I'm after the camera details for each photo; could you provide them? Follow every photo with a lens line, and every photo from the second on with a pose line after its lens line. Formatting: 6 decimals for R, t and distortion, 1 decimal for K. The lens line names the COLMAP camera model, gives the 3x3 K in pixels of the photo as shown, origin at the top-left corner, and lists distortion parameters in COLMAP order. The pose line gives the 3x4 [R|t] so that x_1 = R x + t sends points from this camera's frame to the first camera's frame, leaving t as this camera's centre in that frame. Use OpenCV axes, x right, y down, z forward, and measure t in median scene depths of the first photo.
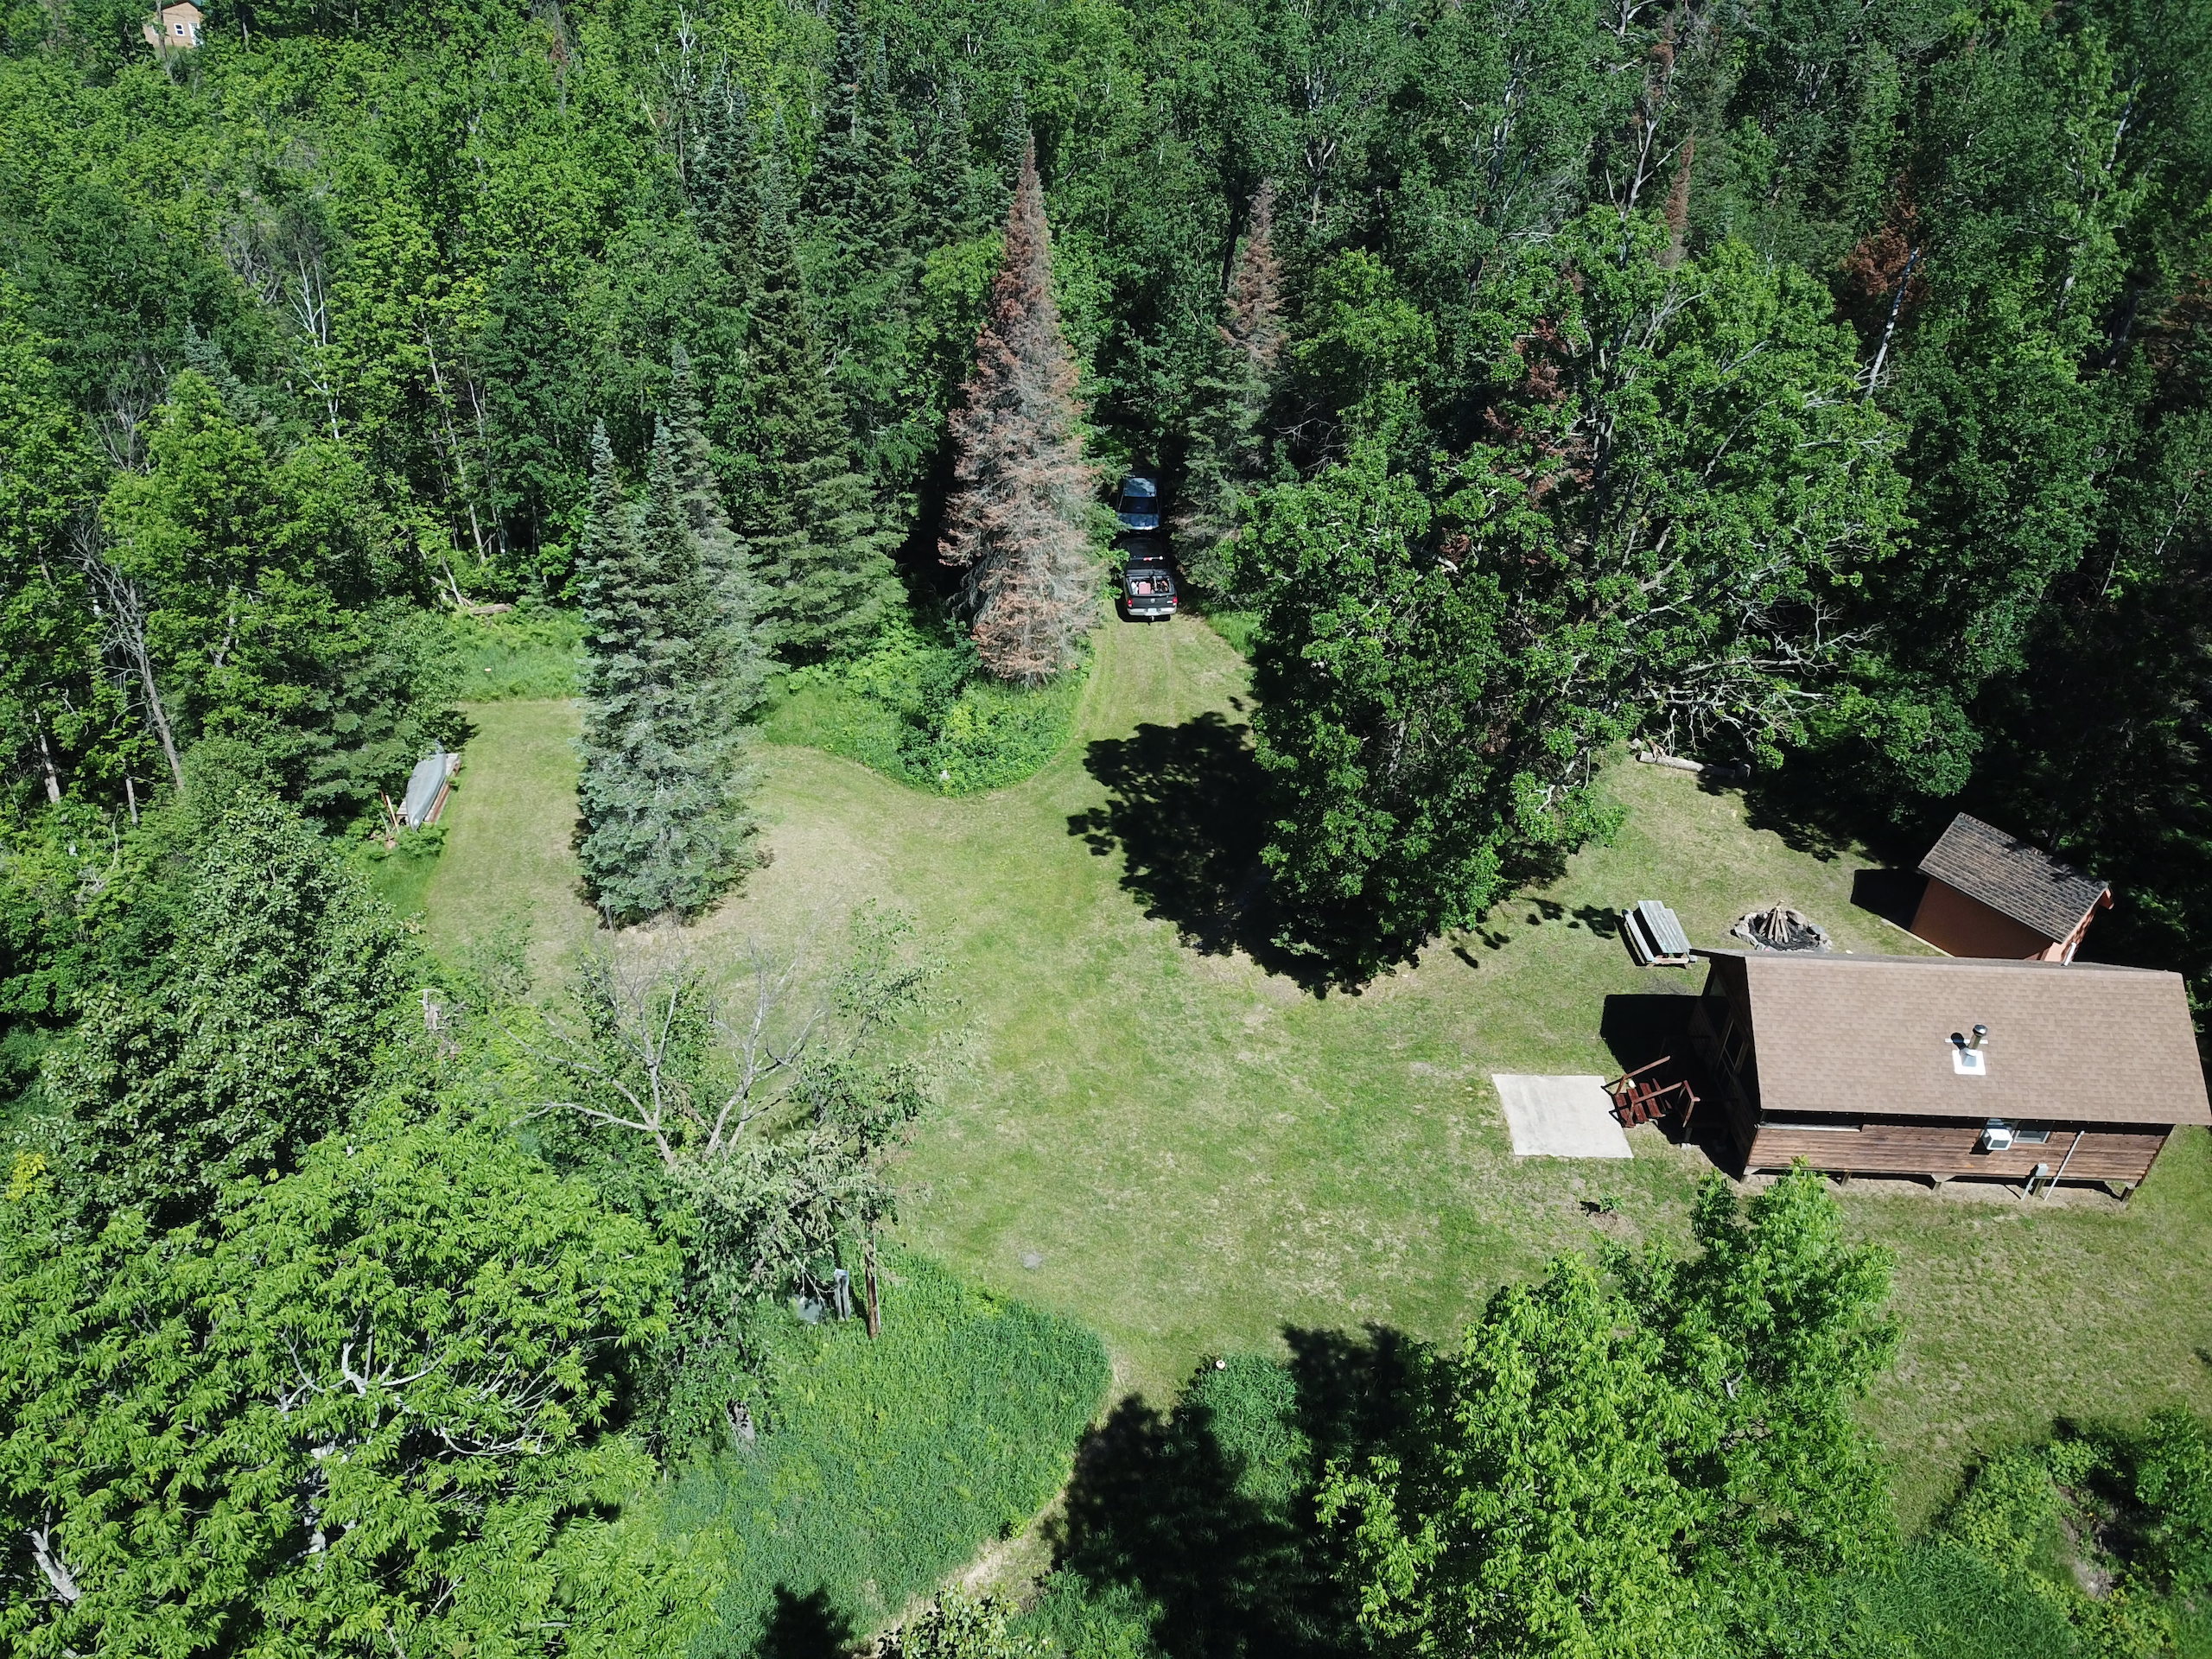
lens RADIAL K [[1652.1, 0, 1099.2], [0, 1652.1, 871.0], [0, 0, 1]] dist [-0.006172, 0.000245]
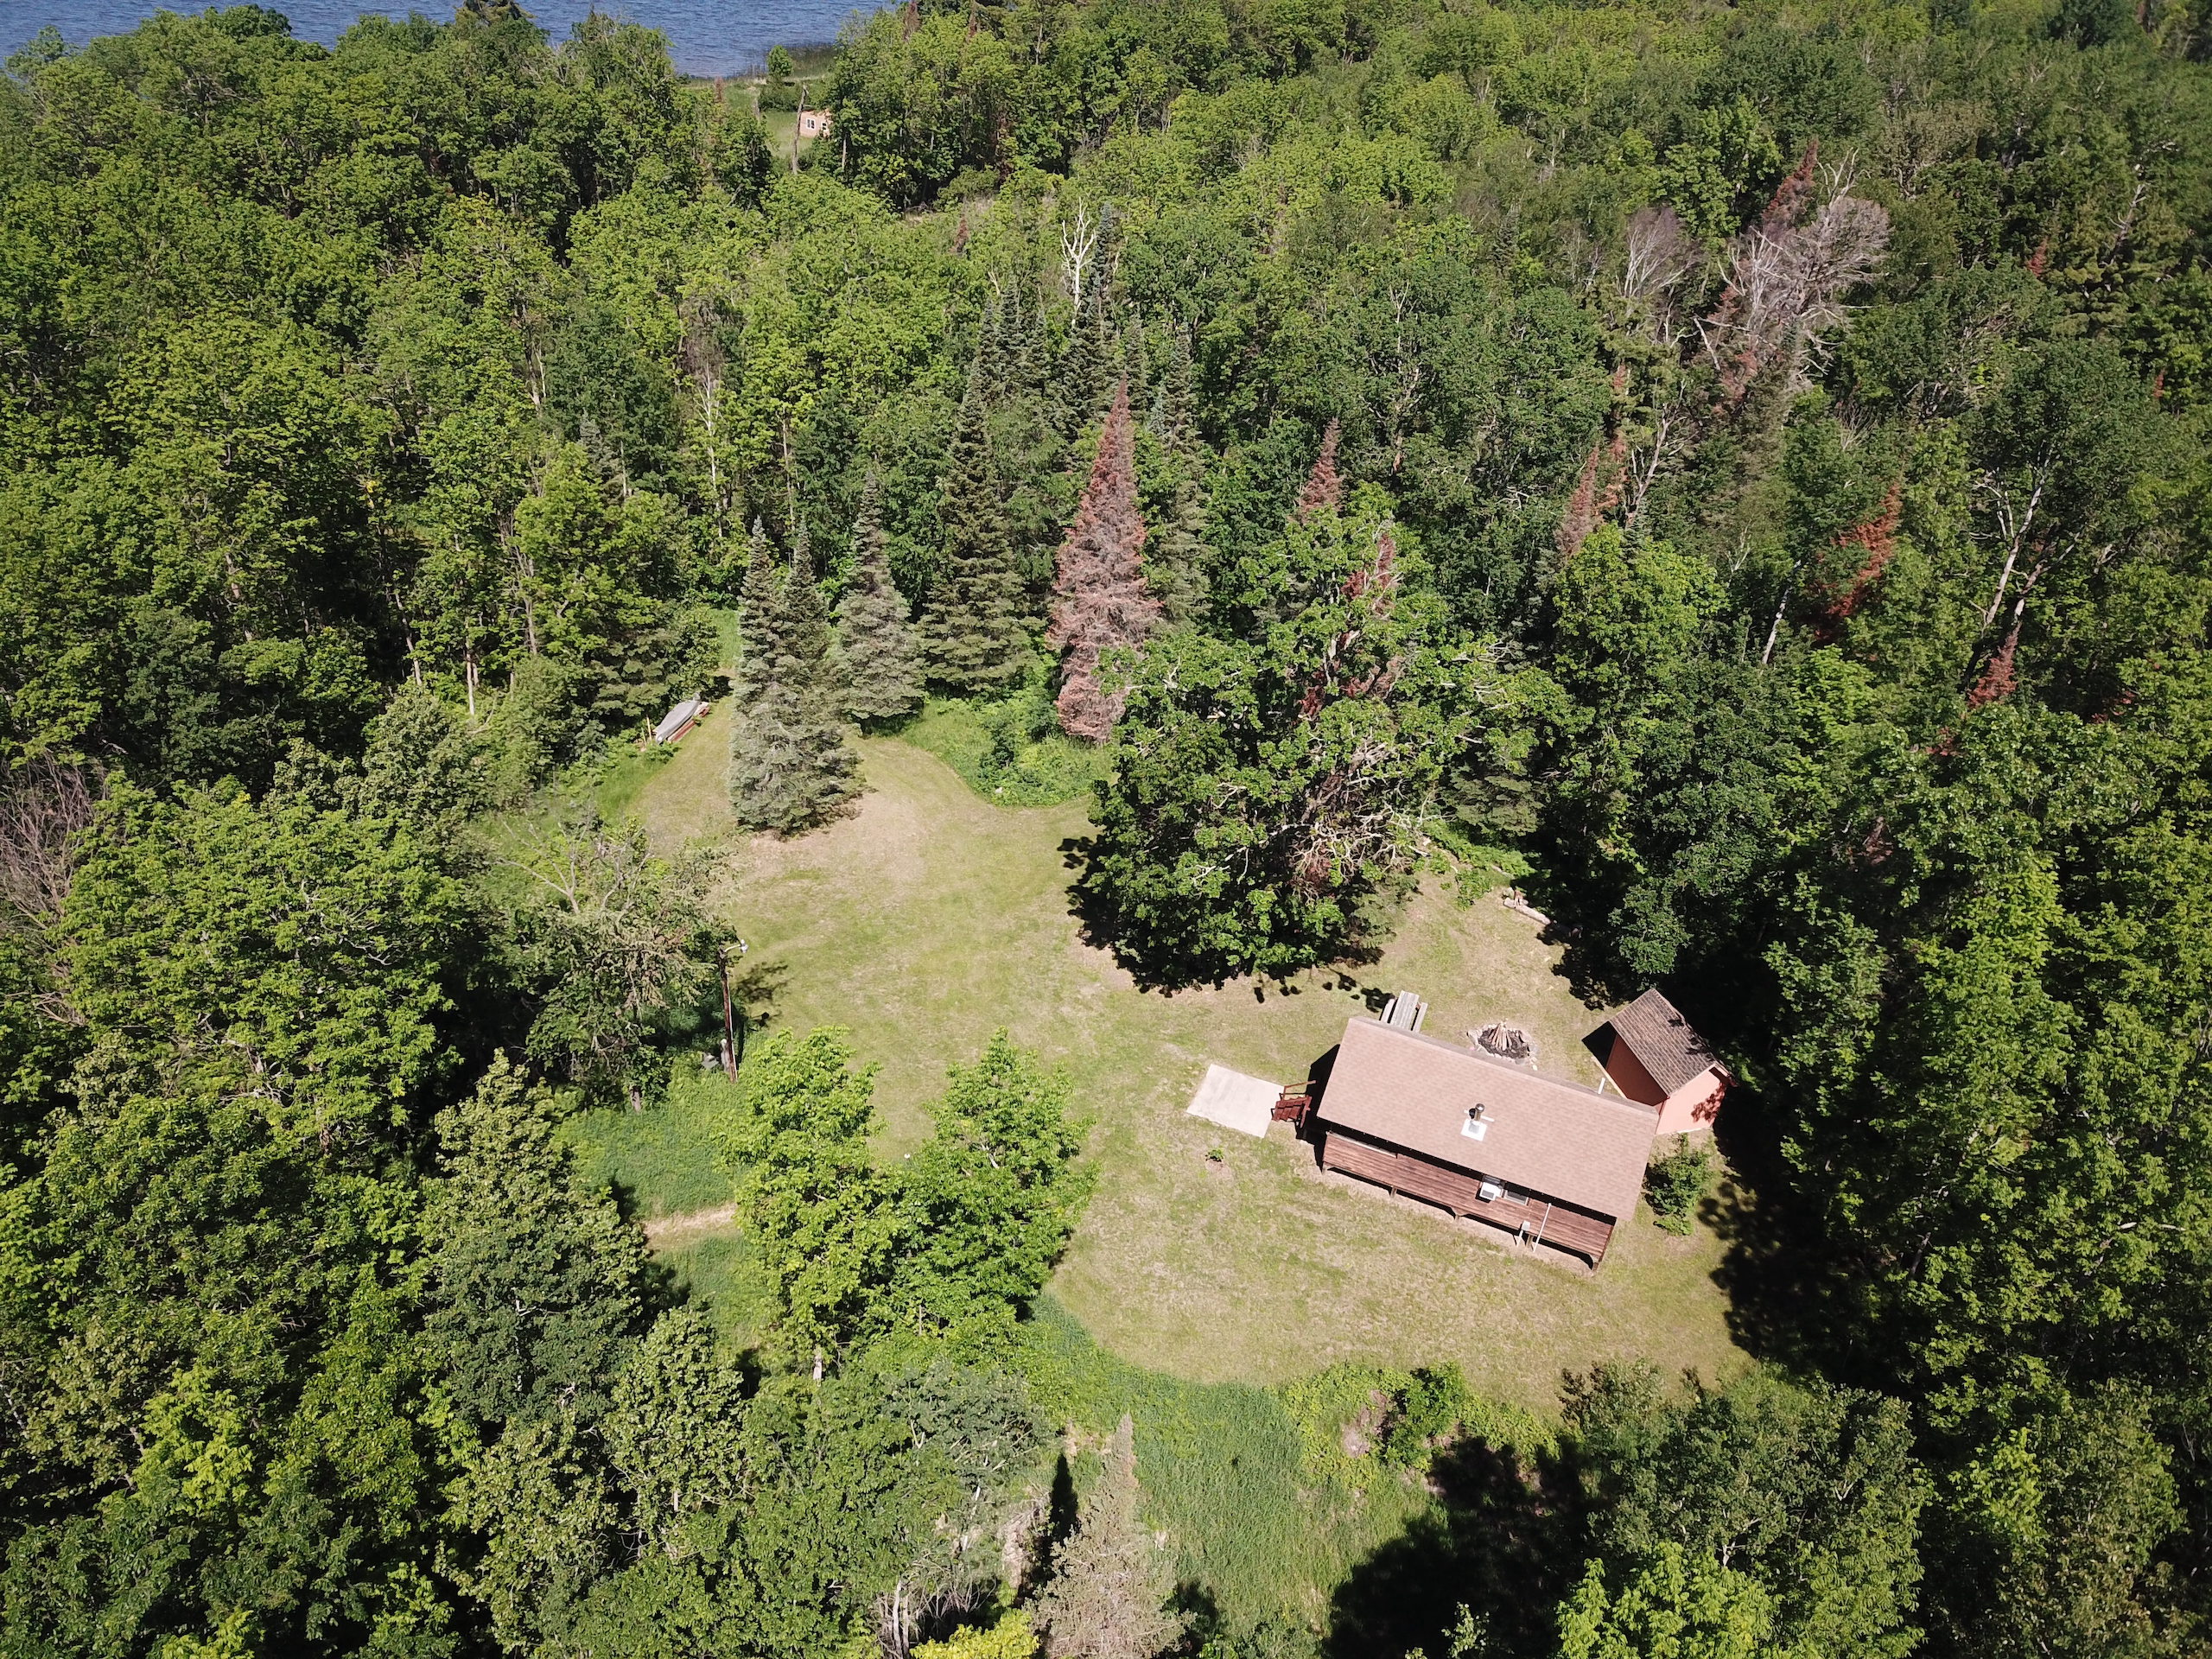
lens RADIAL K [[1684.2, 0, 1115.8], [0, 1684.2, 886.8], [0, 0, 1]] dist [0.036609, -0.131340]
pose [[0.924572, 0.244090, -0.292553, 0.488695], [-0.253899, 0.967220, 0.004583, -0.011334], [0.284081, 0.070042, 0.956238, -0.390245]]
